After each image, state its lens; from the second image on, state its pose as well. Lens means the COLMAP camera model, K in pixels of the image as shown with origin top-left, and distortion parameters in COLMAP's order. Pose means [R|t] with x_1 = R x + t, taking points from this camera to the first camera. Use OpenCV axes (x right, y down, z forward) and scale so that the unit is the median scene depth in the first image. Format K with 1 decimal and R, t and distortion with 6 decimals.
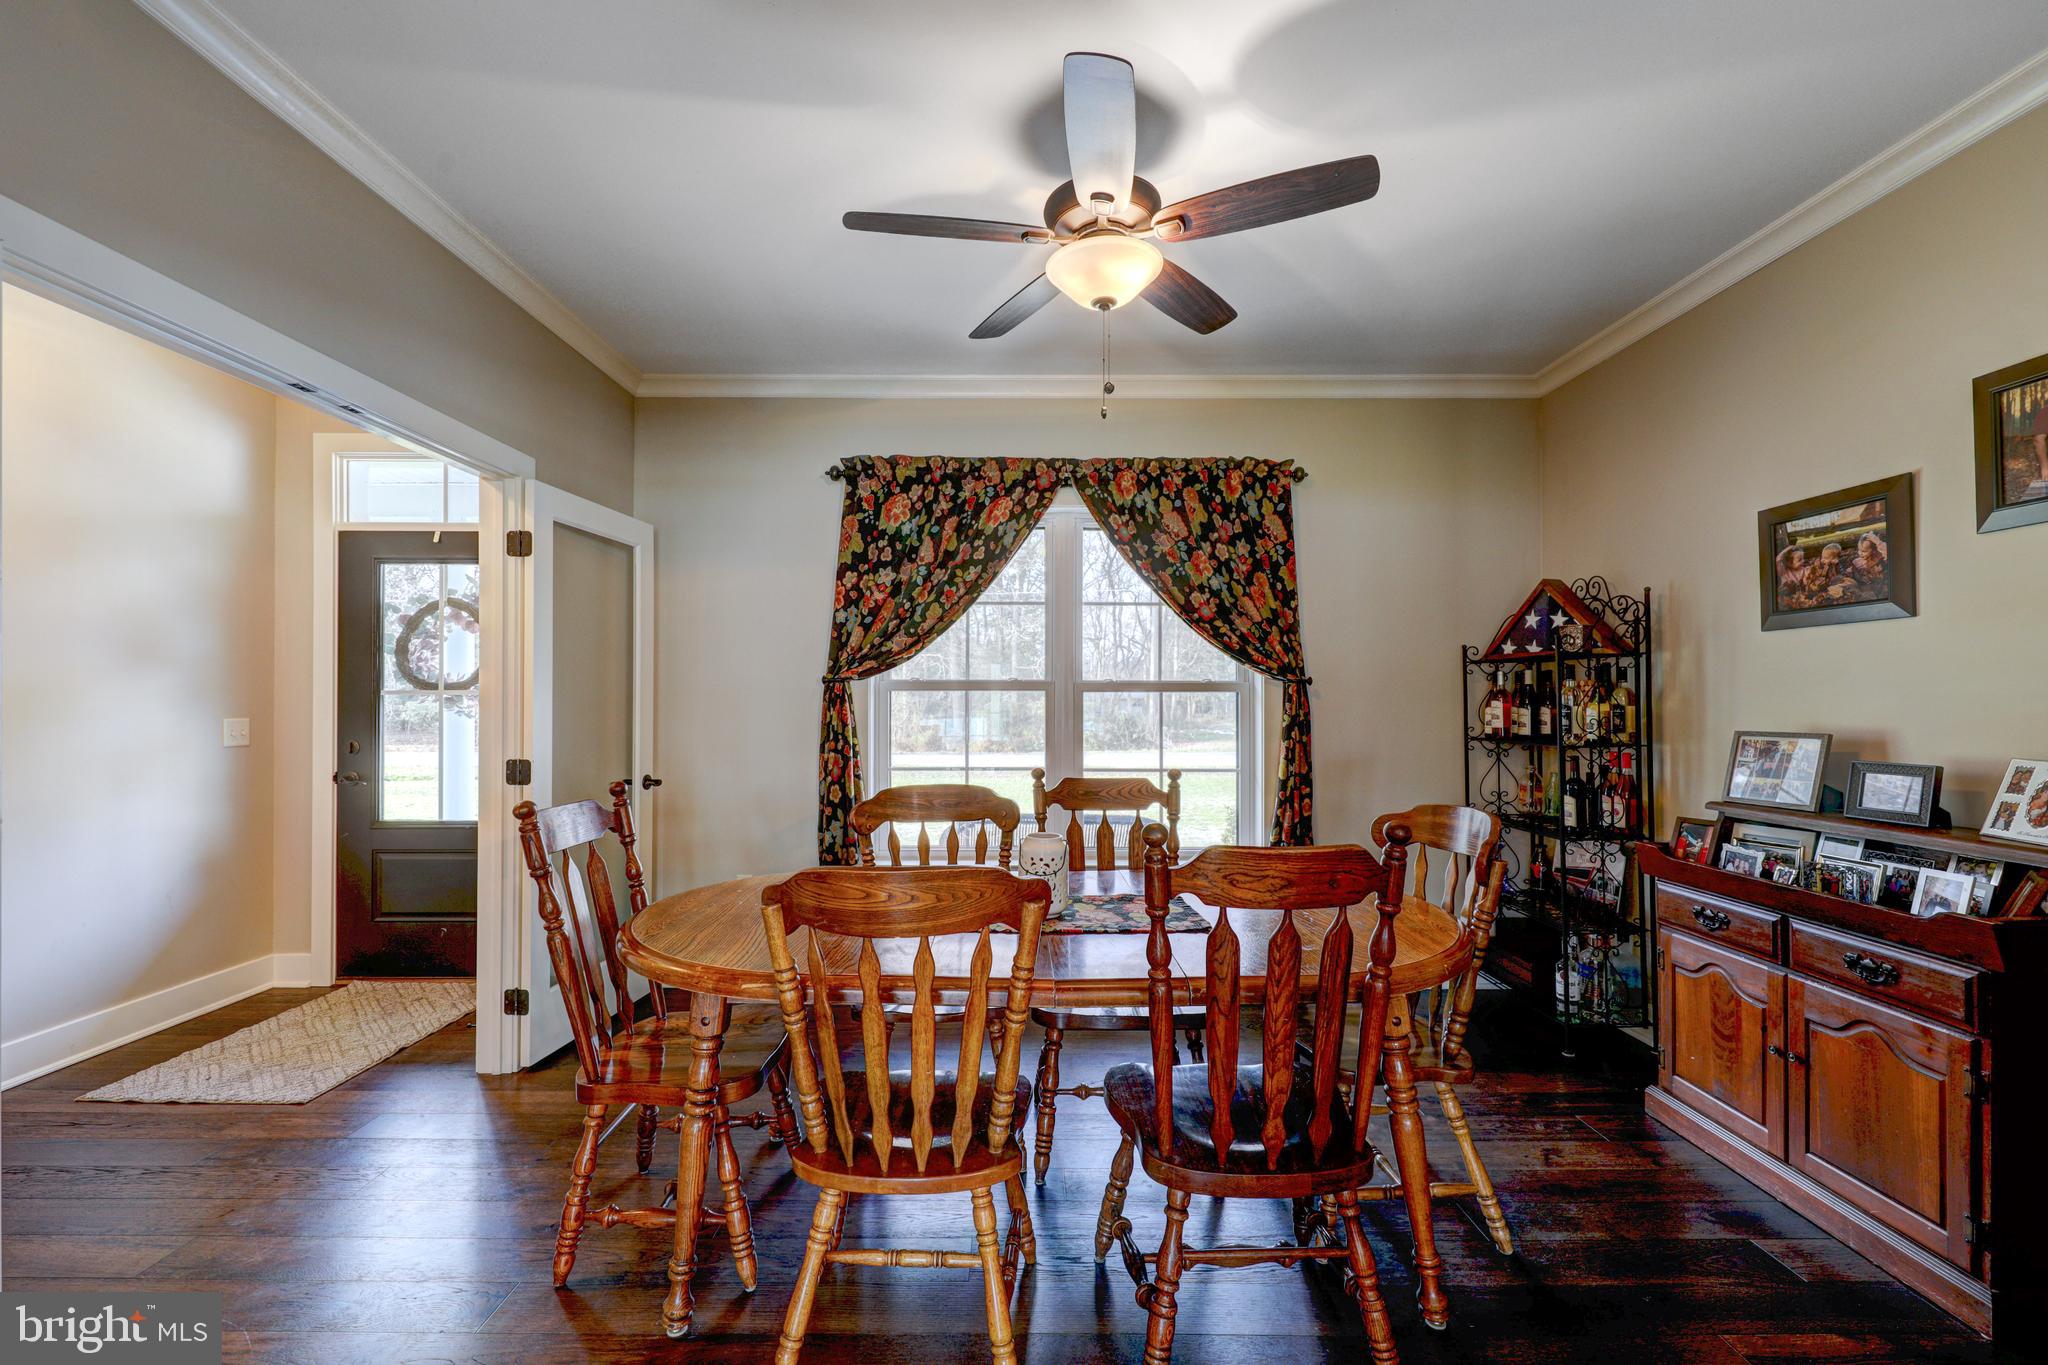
lens RADIAL K [[845.7, 0, 1024.0], [0, 845.7, 682.5], [0, 0, 1]] dist [-0.000231, -0.000414]
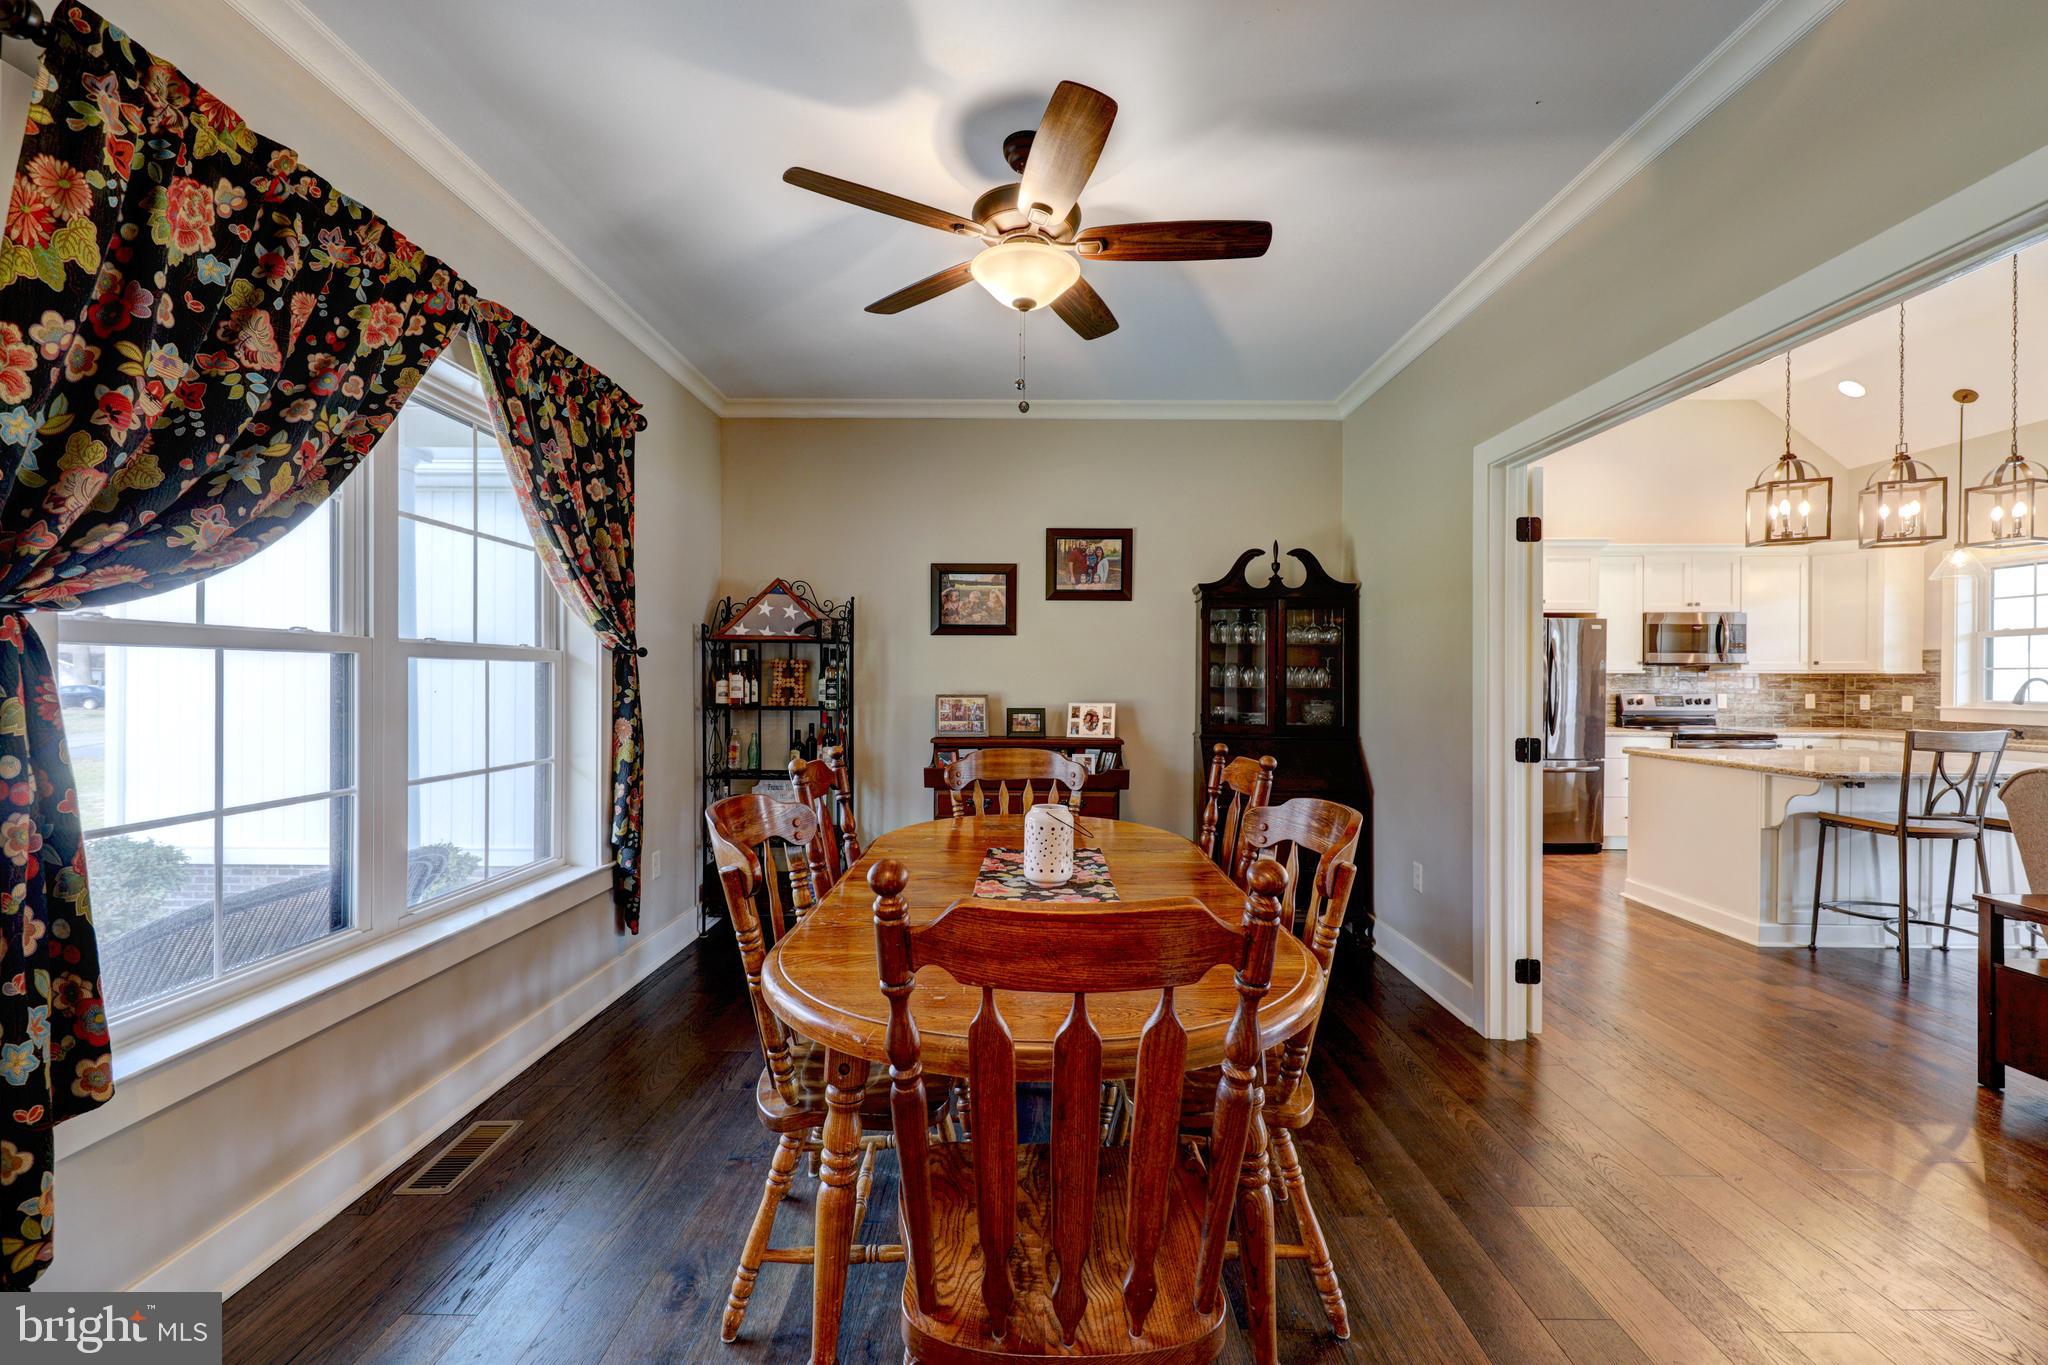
lens RADIAL K [[845.7, 0, 1024.0], [0, 845.7, 682.5], [0, 0, 1]] dist [-0.000231, -0.000414]
pose [[0.004450, -0.004099, 0.999982, -0.575148], [-0.031190, 0.999504, 0.004236, 0.014737], [-0.999504, -0.031209, 0.004319, 0.576688]]
